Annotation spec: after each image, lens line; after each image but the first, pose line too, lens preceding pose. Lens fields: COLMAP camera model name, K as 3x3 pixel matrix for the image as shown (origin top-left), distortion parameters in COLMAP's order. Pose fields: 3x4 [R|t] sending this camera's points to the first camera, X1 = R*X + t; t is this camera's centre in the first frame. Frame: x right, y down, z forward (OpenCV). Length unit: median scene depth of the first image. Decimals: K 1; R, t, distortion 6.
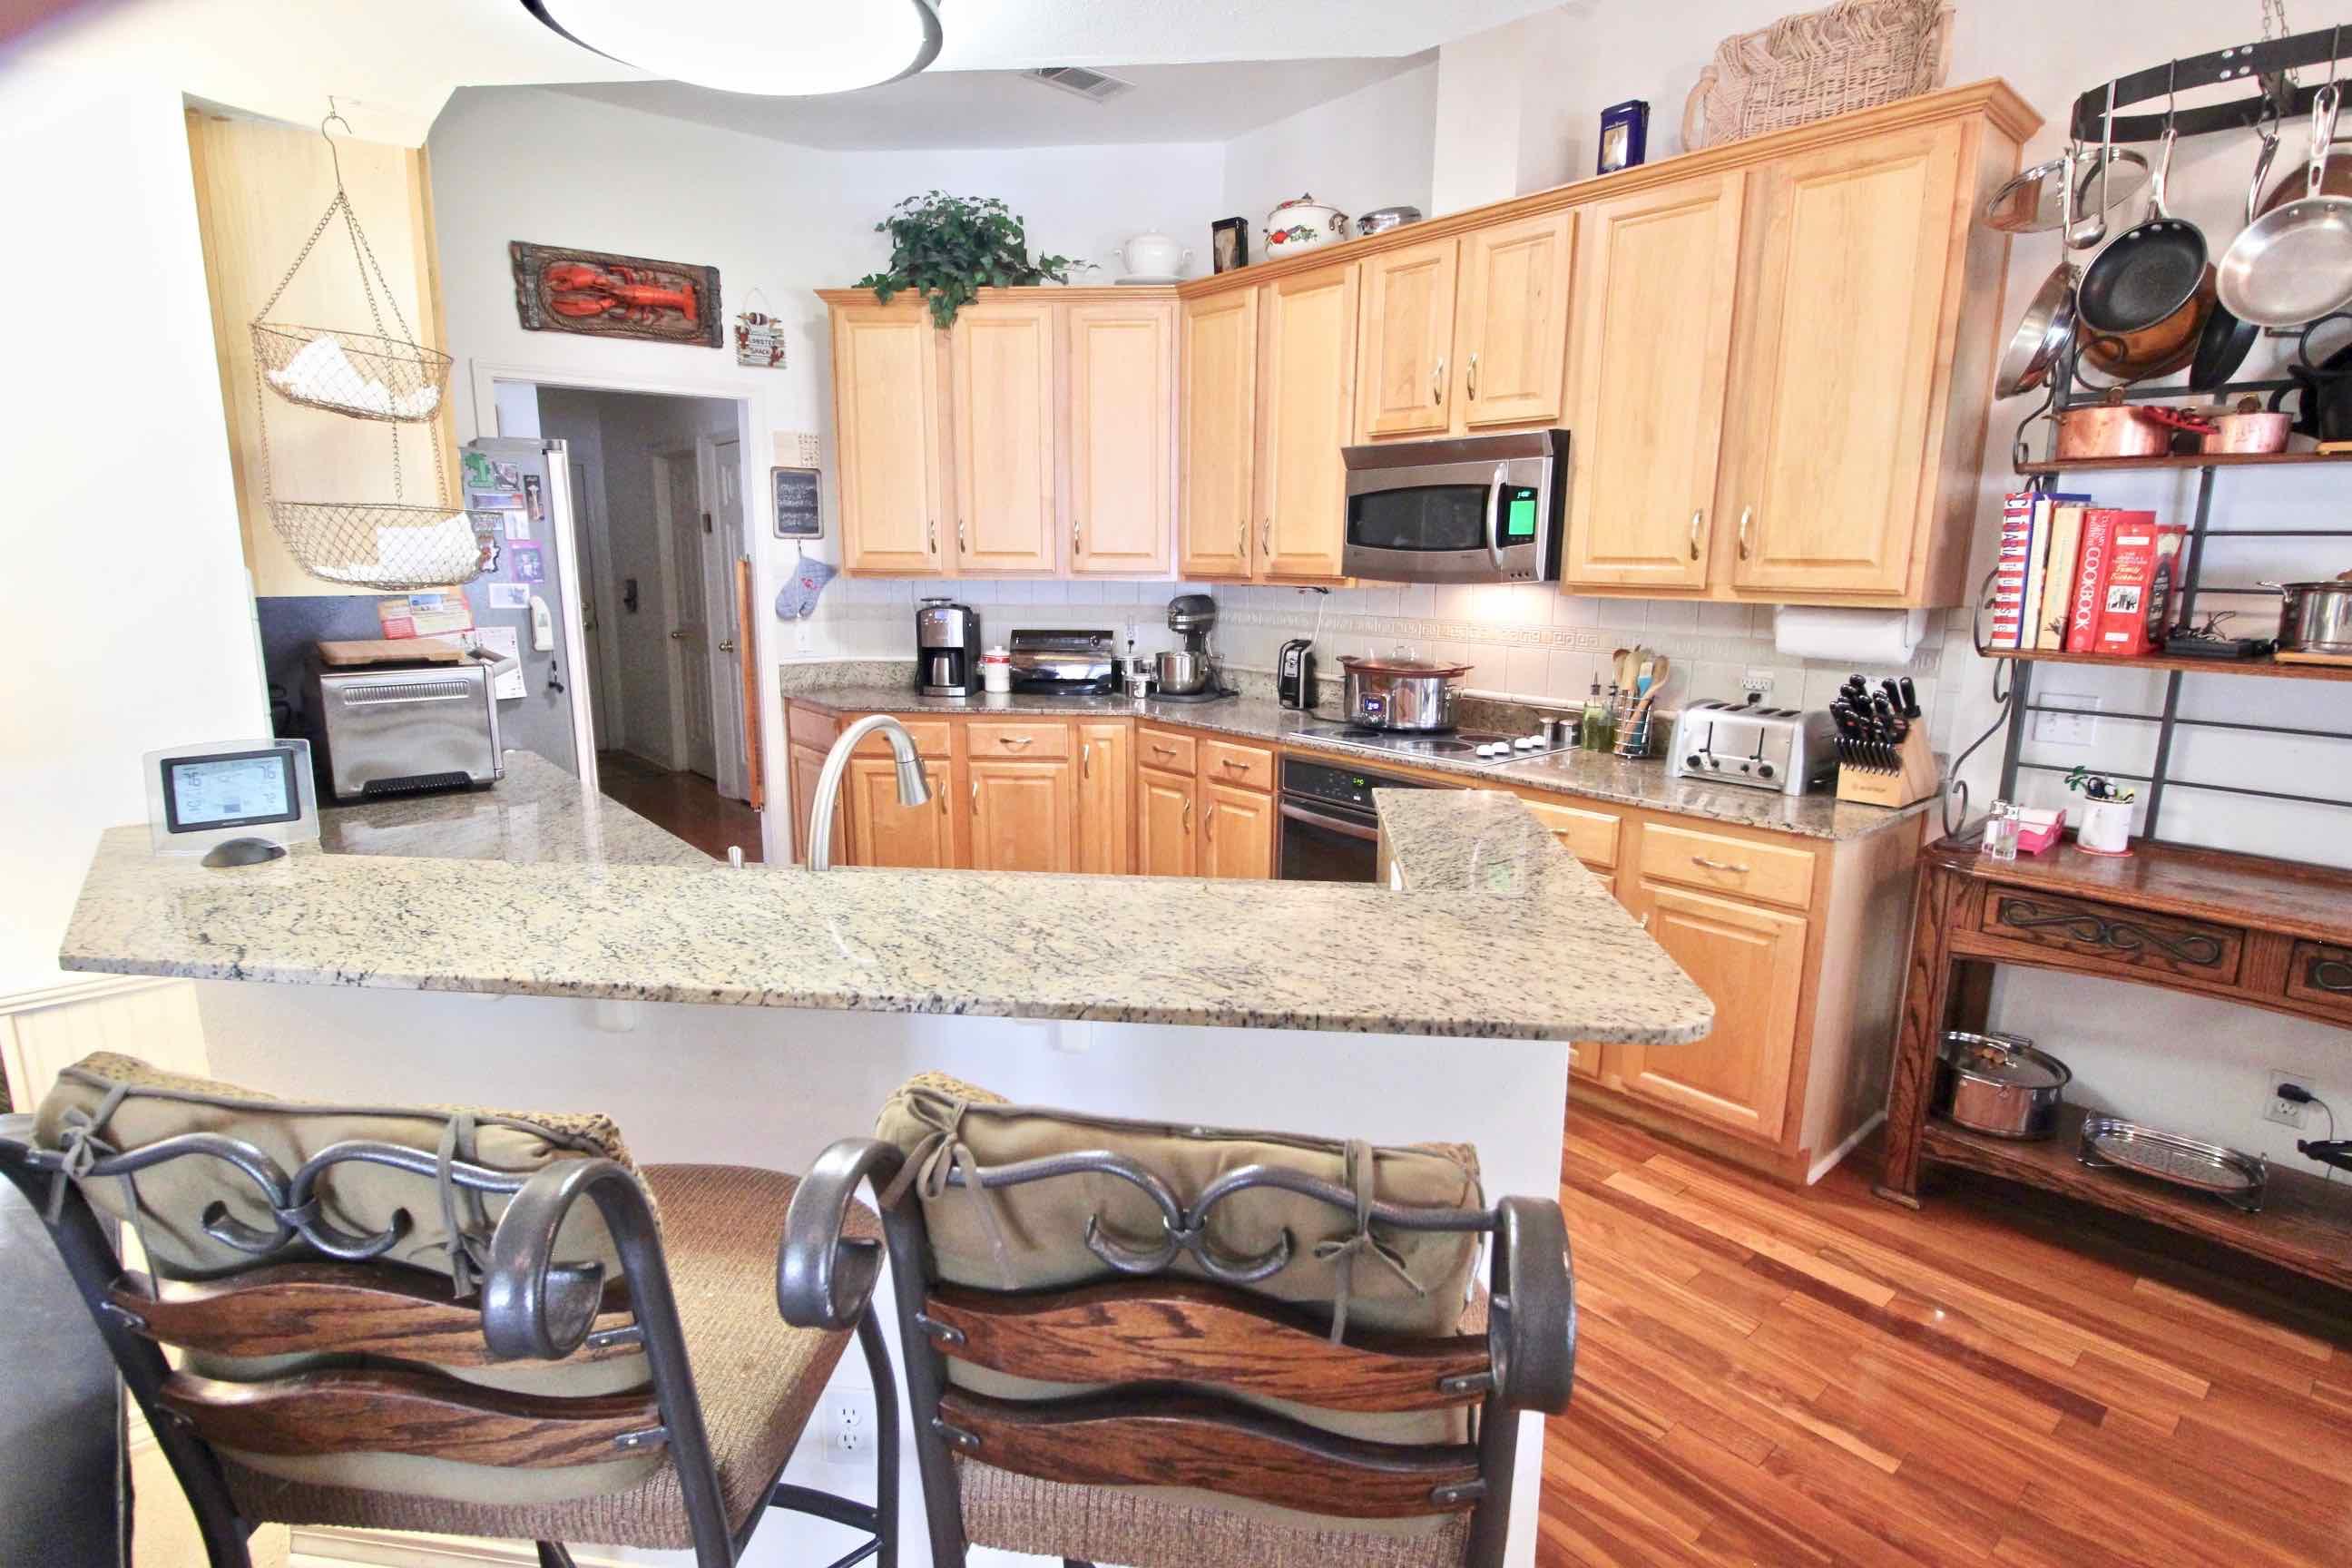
lens RADIAL K [[1150.0, 0, 1178.3], [0, 1150.0, 781.7], [0, 0, 1]] dist [-0.010325, -0.006724]
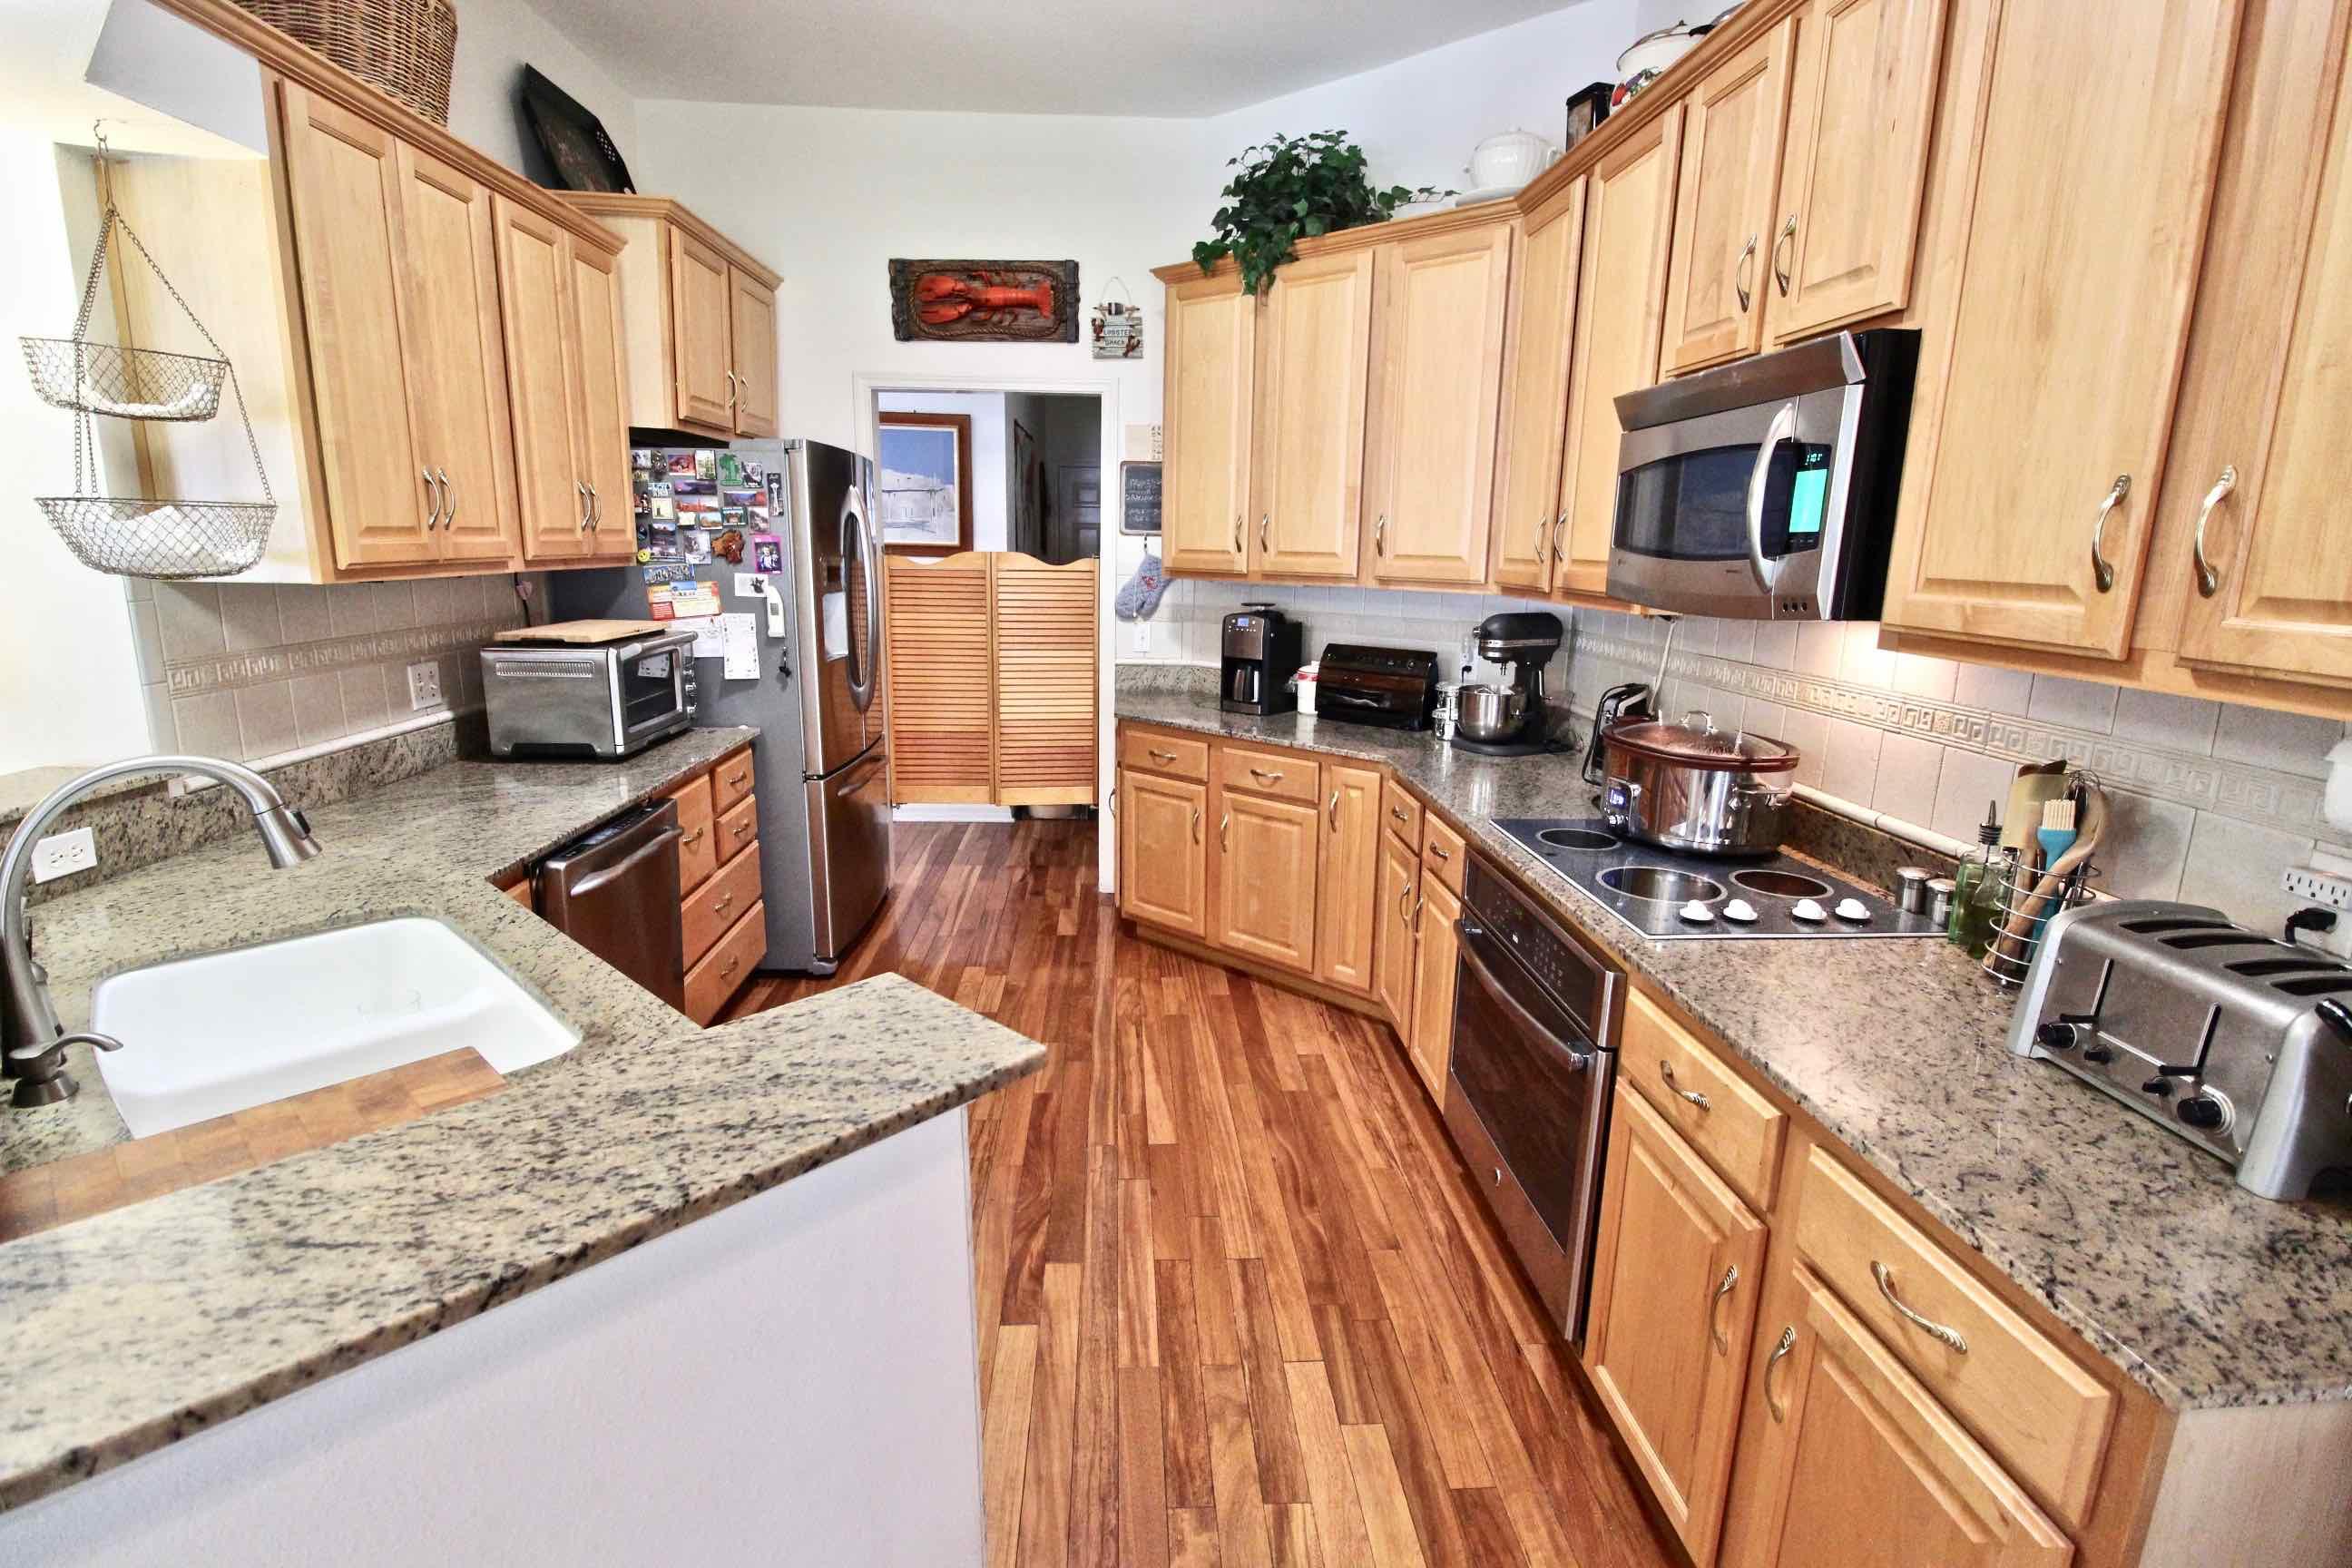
lens RADIAL K [[1090.6, 0, 1181.1], [0, 1090.6, 783.8], [0, 0, 1]] dist [-0.016957, -0.003548]
pose [[0.794884, 0.139504, -0.590507, 0.420259], [-0.131660, 0.989679, 0.056578, -0.097081], [0.592306, 0.032773, 0.805047, 0.458332]]
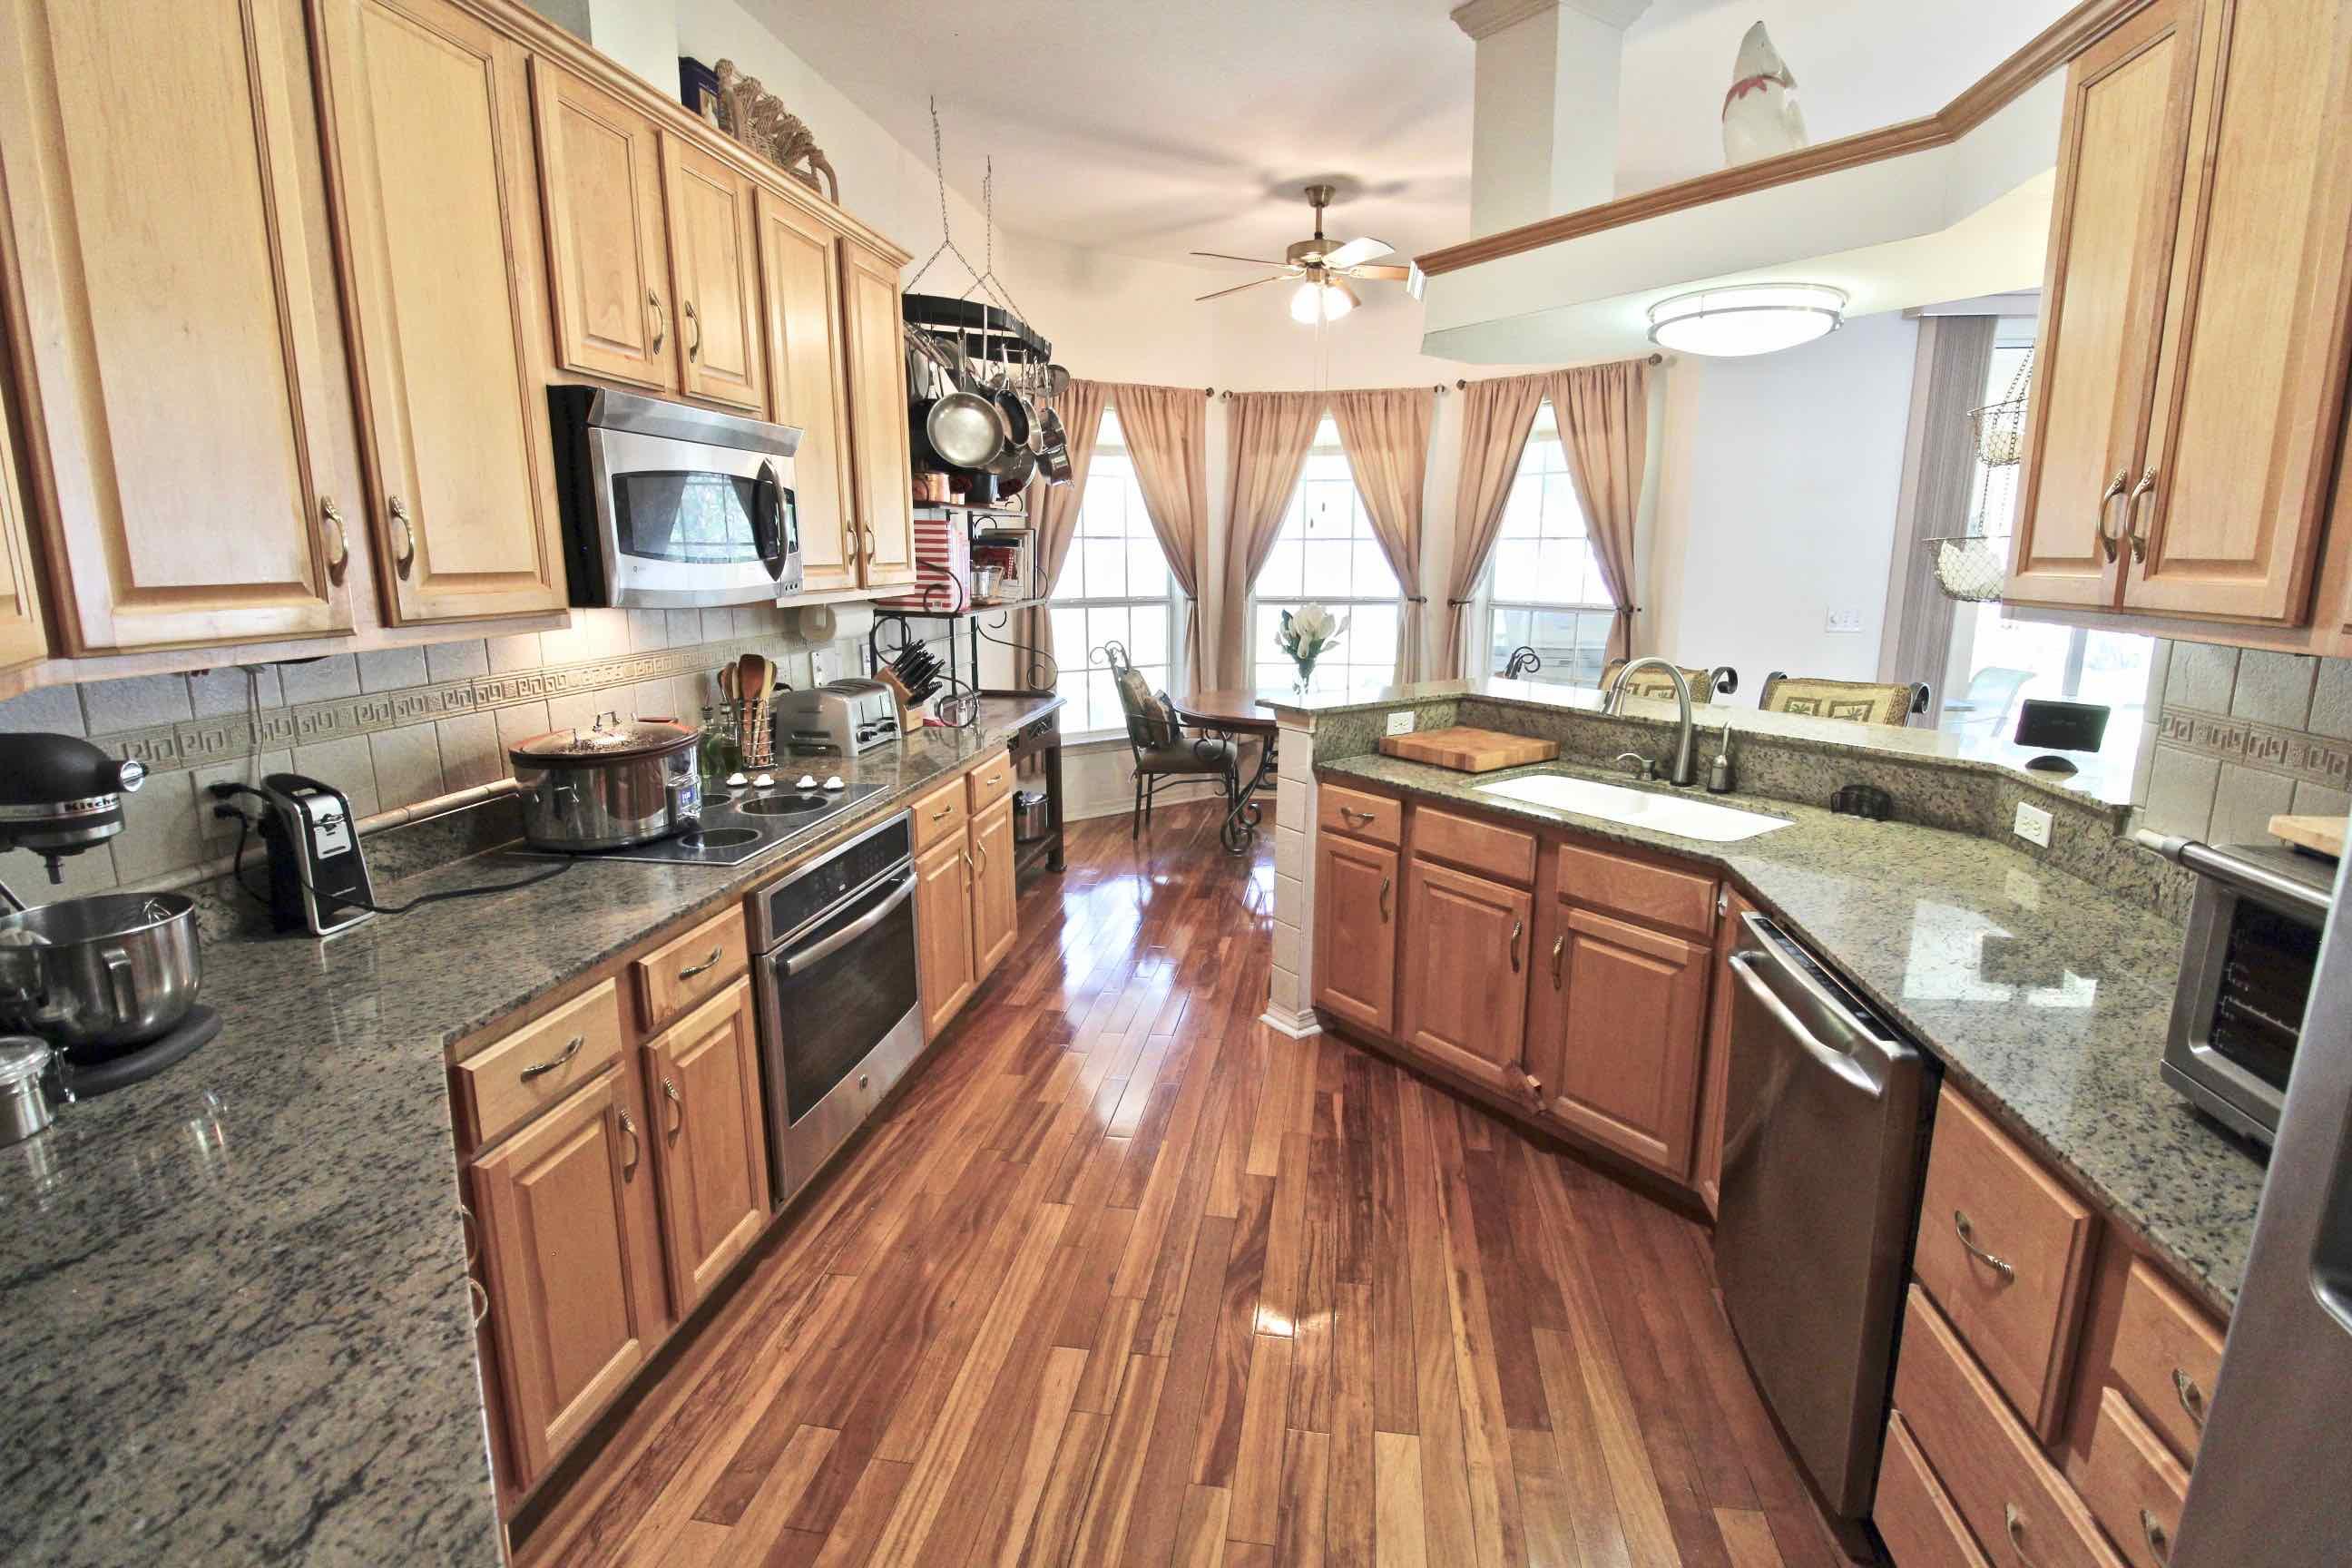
lens RADIAL K [[1090.6, 0, 1185.4], [0, 1090.6, 766.4], [0, 0, 1]] dist [-0.016957, -0.003548]
pose [[-0.645520, -0.153146, 0.748231, -0.595692], [0.150995, 0.934762, 0.321592, -0.304130], [-0.748668, 0.320573, -0.580284, 1.421145]]
